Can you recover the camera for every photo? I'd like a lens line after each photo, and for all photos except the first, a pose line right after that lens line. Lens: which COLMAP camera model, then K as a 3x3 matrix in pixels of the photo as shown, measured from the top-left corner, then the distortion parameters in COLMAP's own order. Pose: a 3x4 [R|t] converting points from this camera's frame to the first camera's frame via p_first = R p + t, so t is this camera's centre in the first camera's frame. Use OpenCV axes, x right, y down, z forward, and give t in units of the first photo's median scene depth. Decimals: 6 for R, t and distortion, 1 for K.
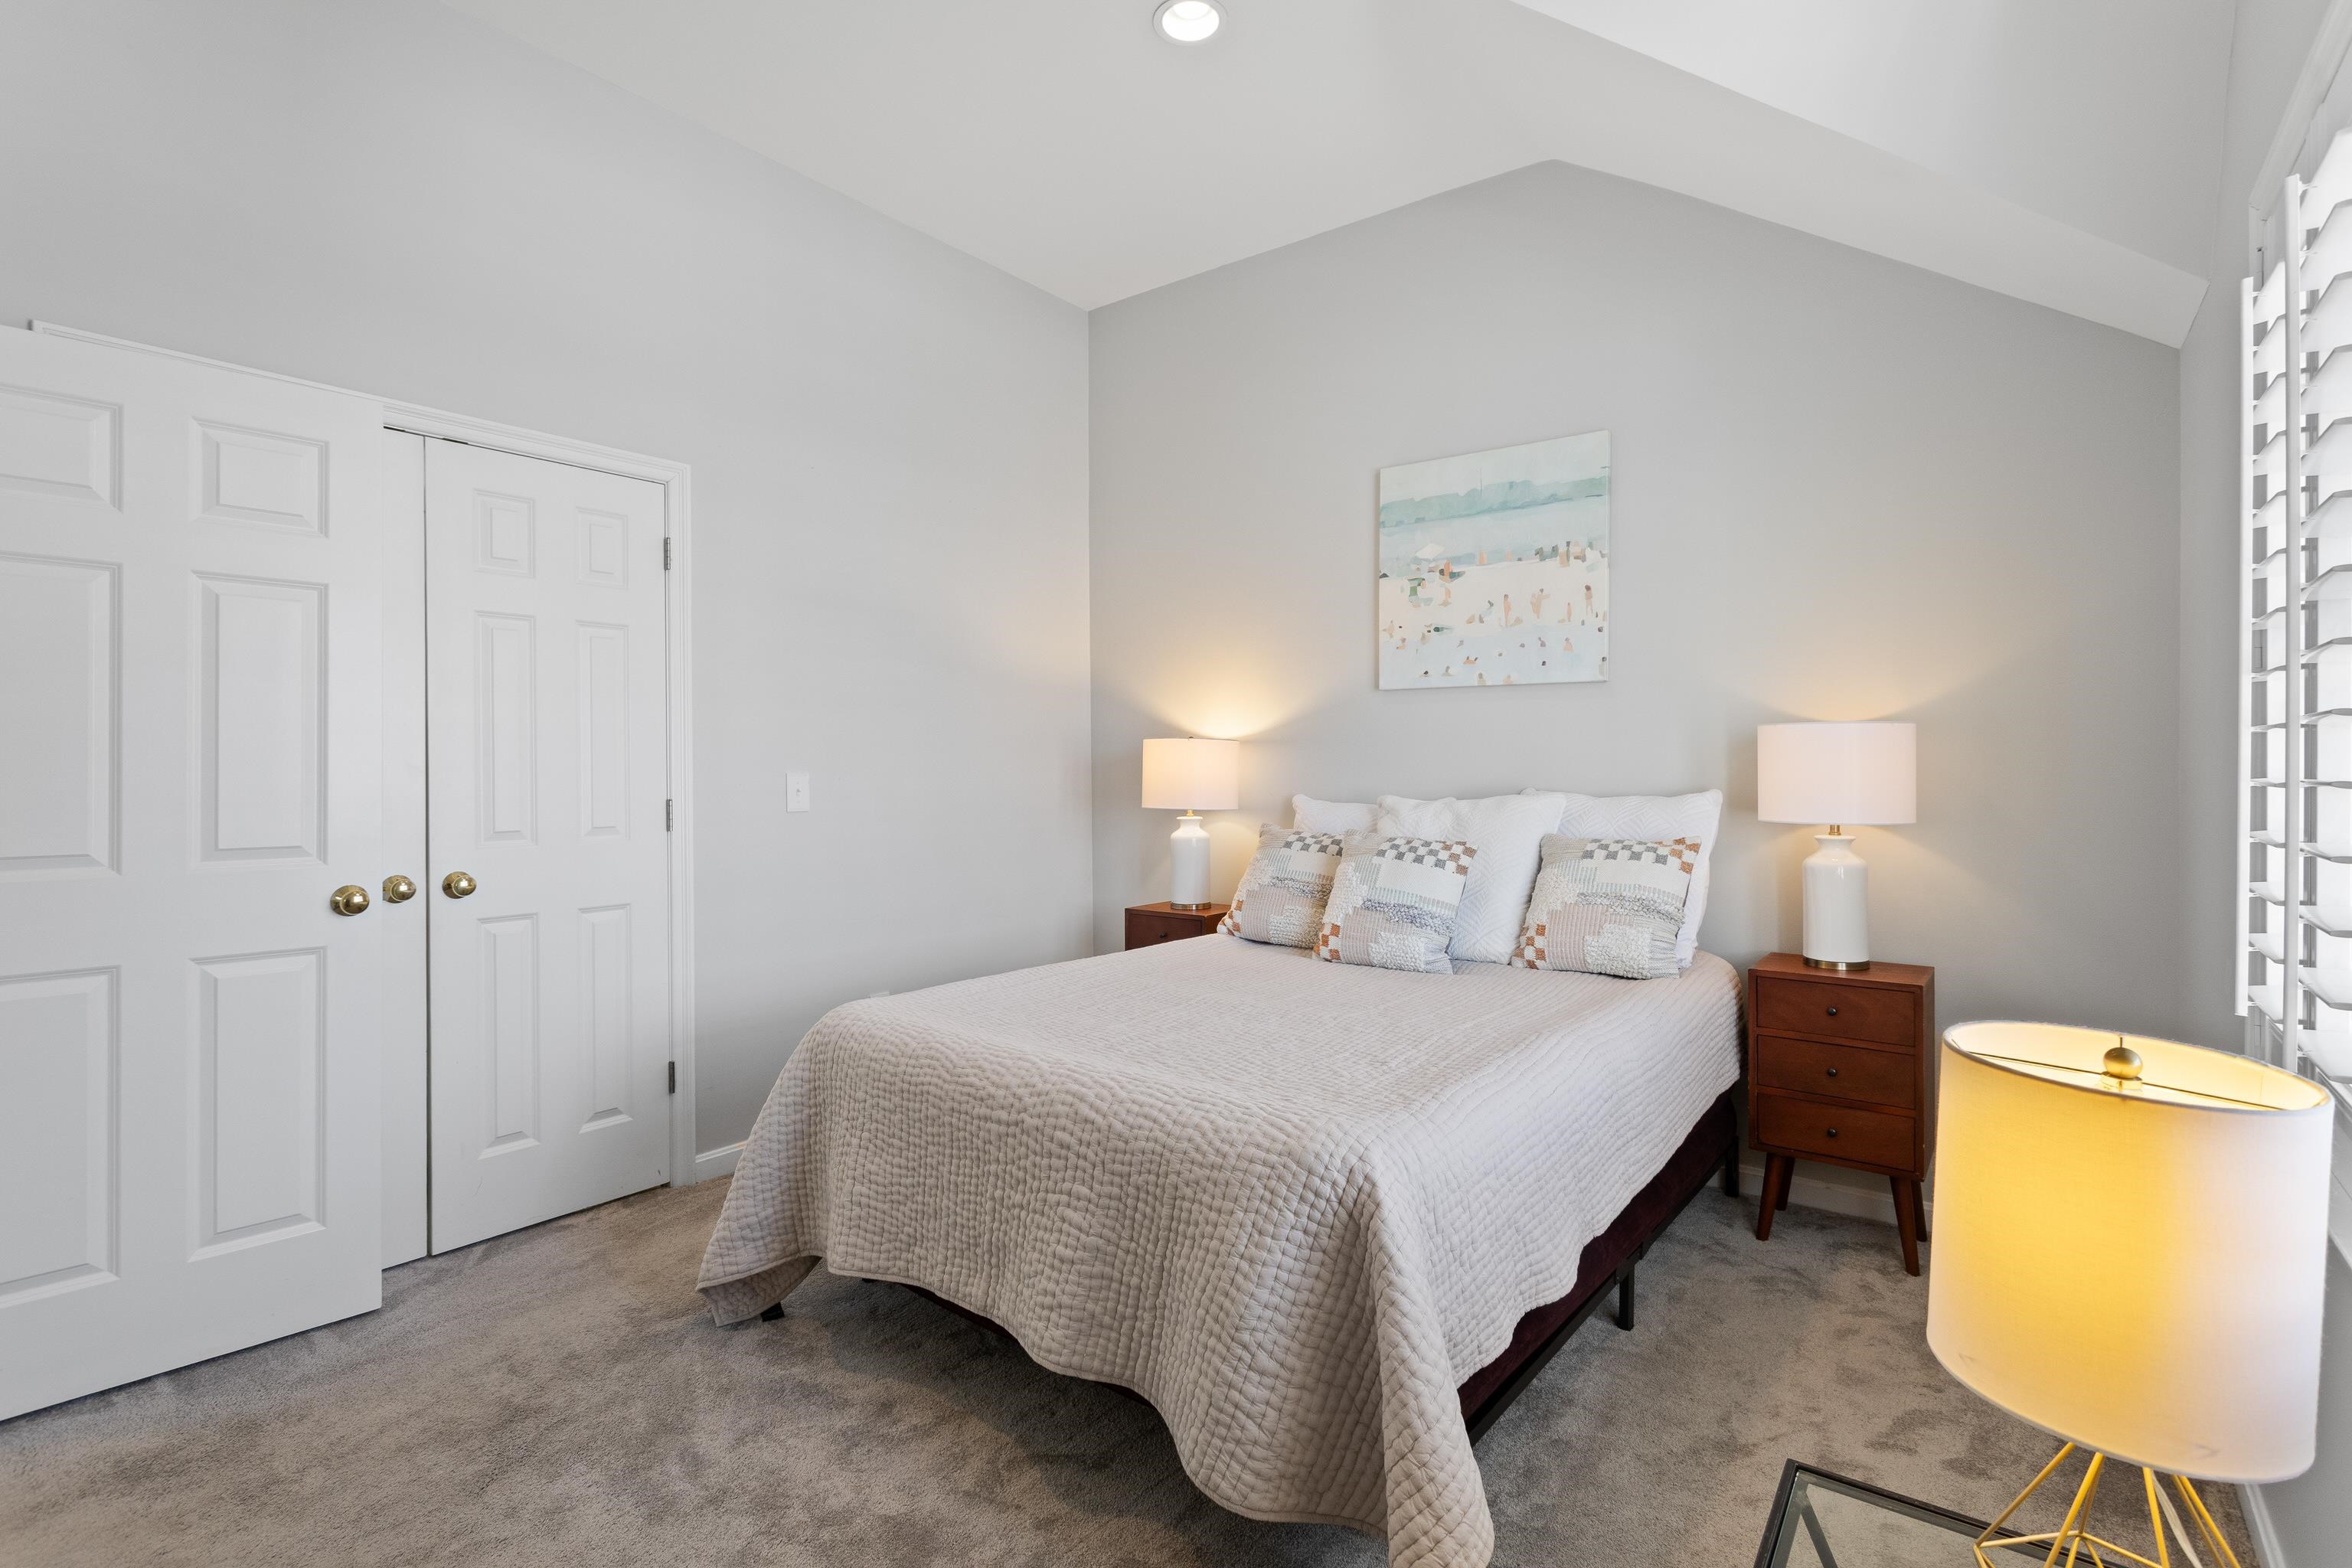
lens RADIAL K [[1087.3, 0, 1187.1], [0, 1087.3, 770.8], [0, 0, 1]] dist [-0.012096, 0.000010]
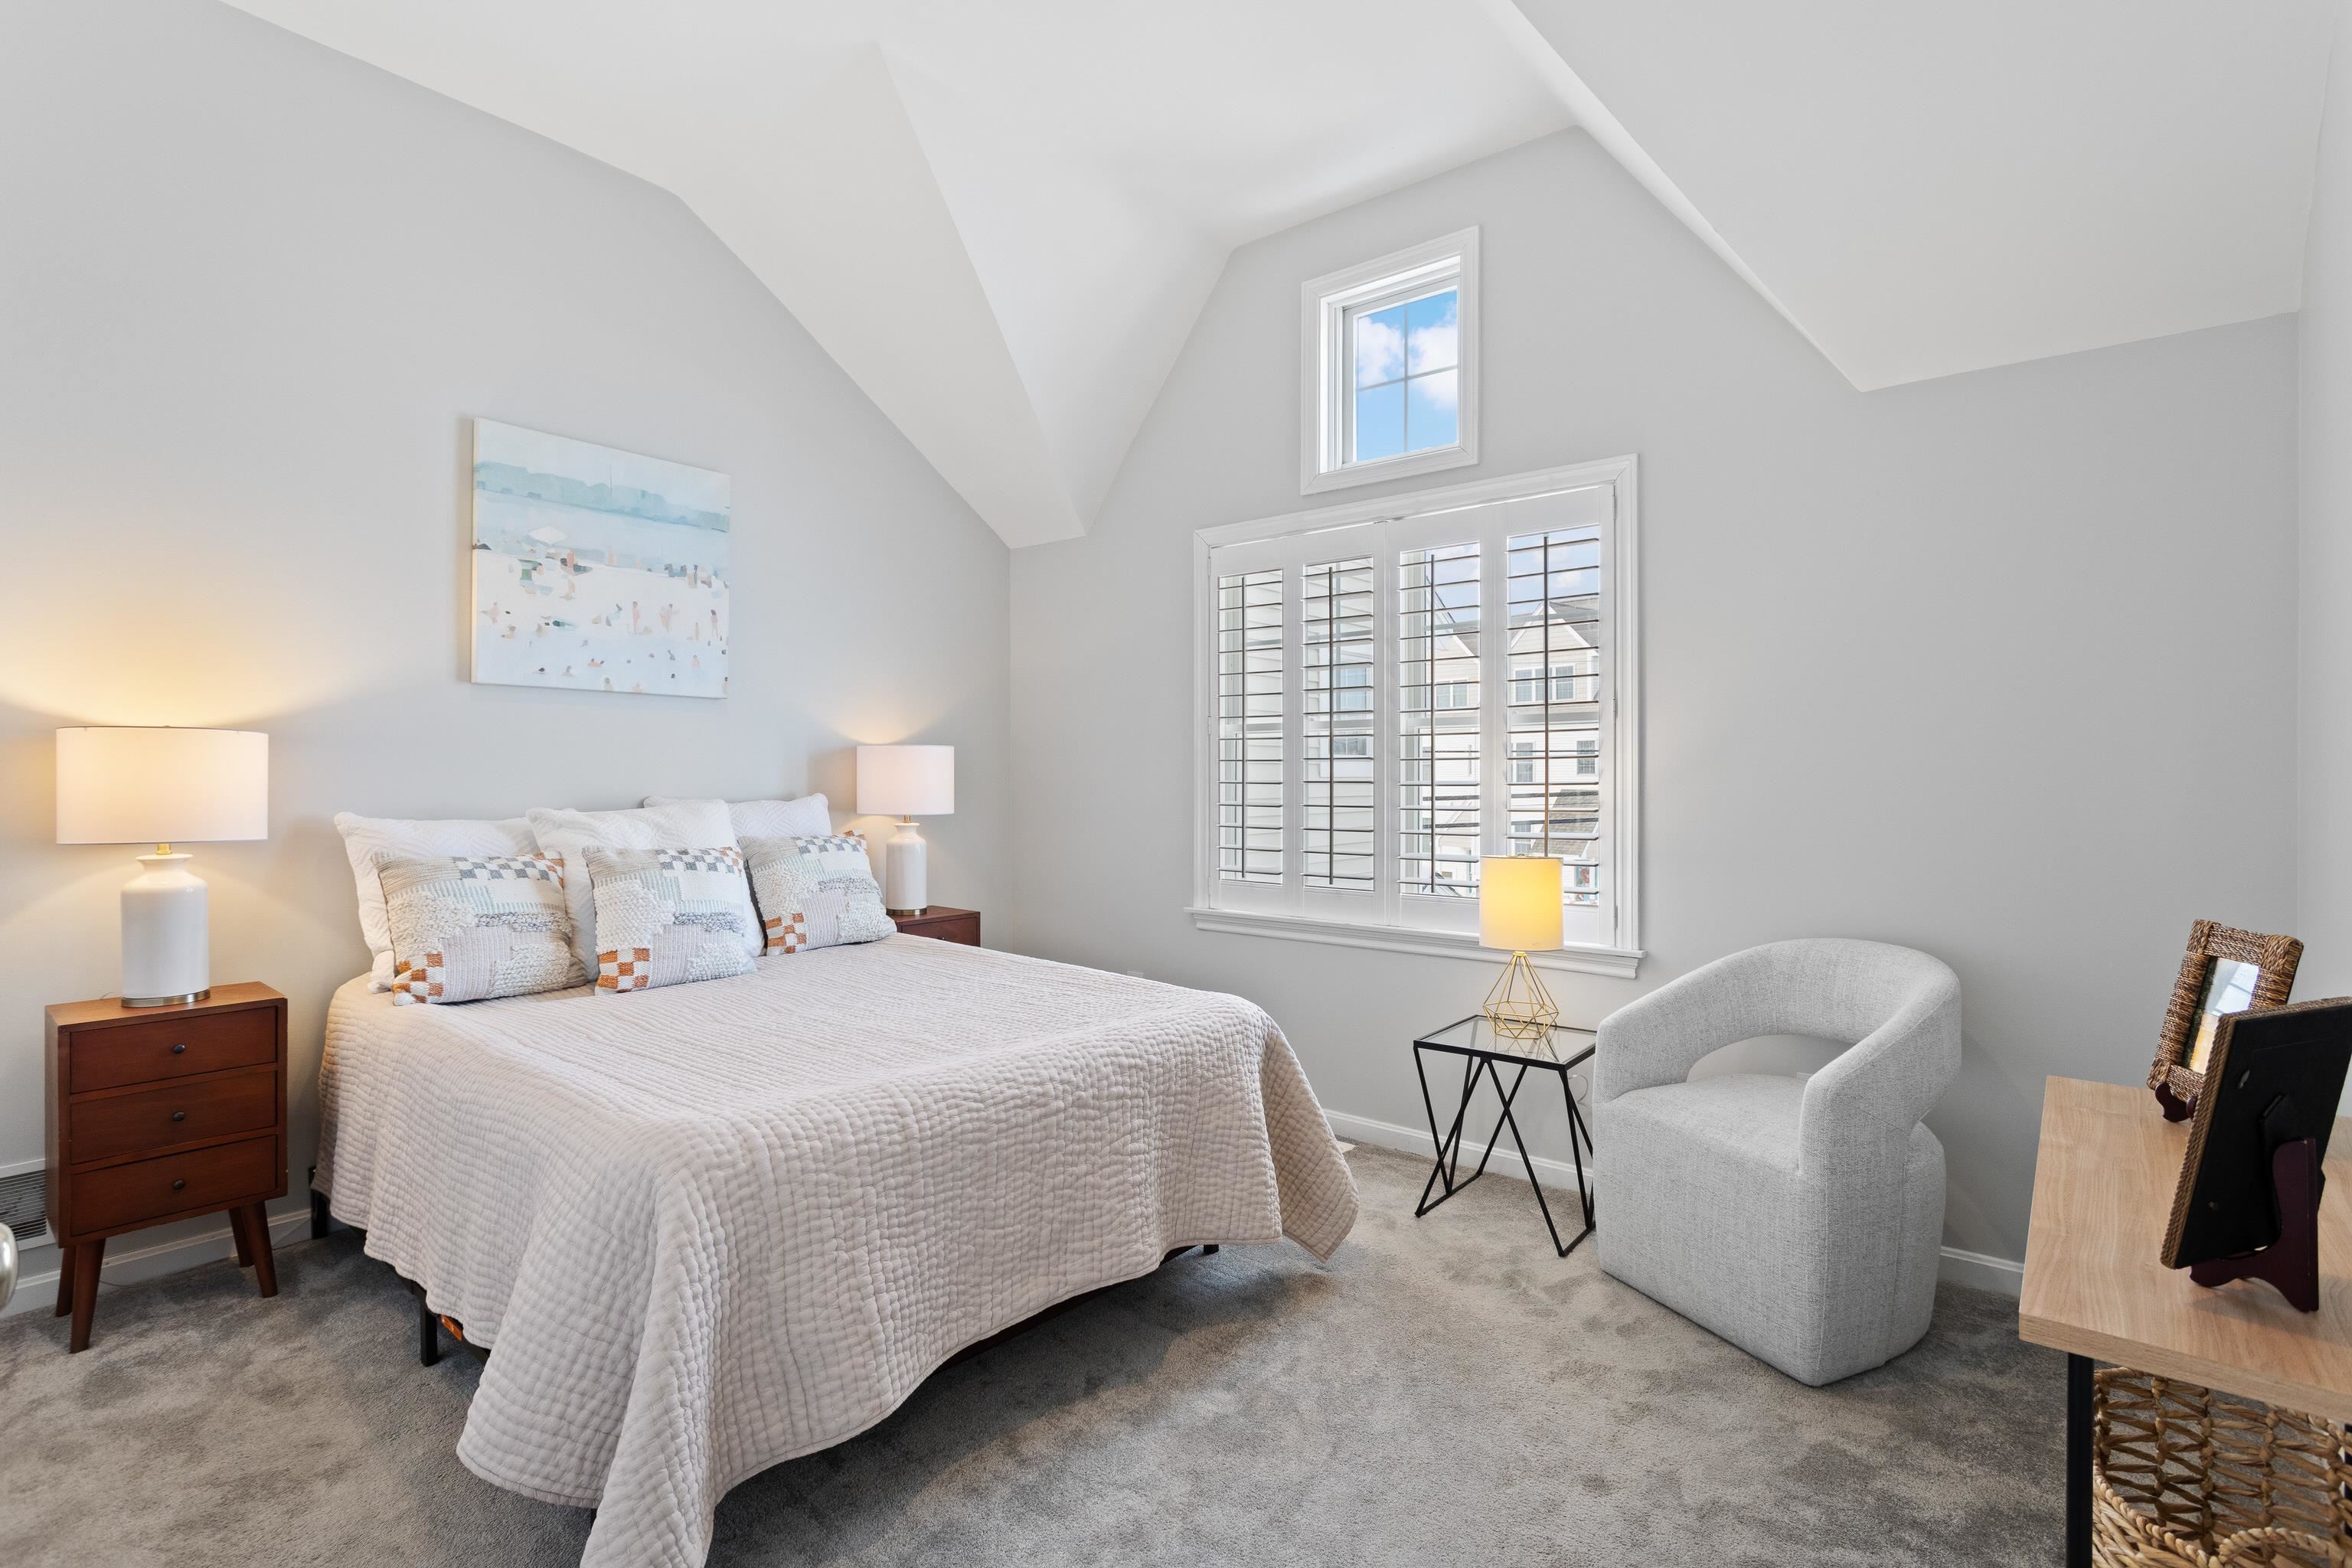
lens RADIAL K [[1087.3, 0, 1171.1], [0, 1087.3, 781.8], [0, 0, 1]] dist [-0.012096, 0.000010]
pose [[0.061419, -0.005558, 0.998097, -0.671421], [-0.001026, 0.999984, 0.005631, -0.003483], [-0.998112, -0.001370, 0.061412, 0.451117]]
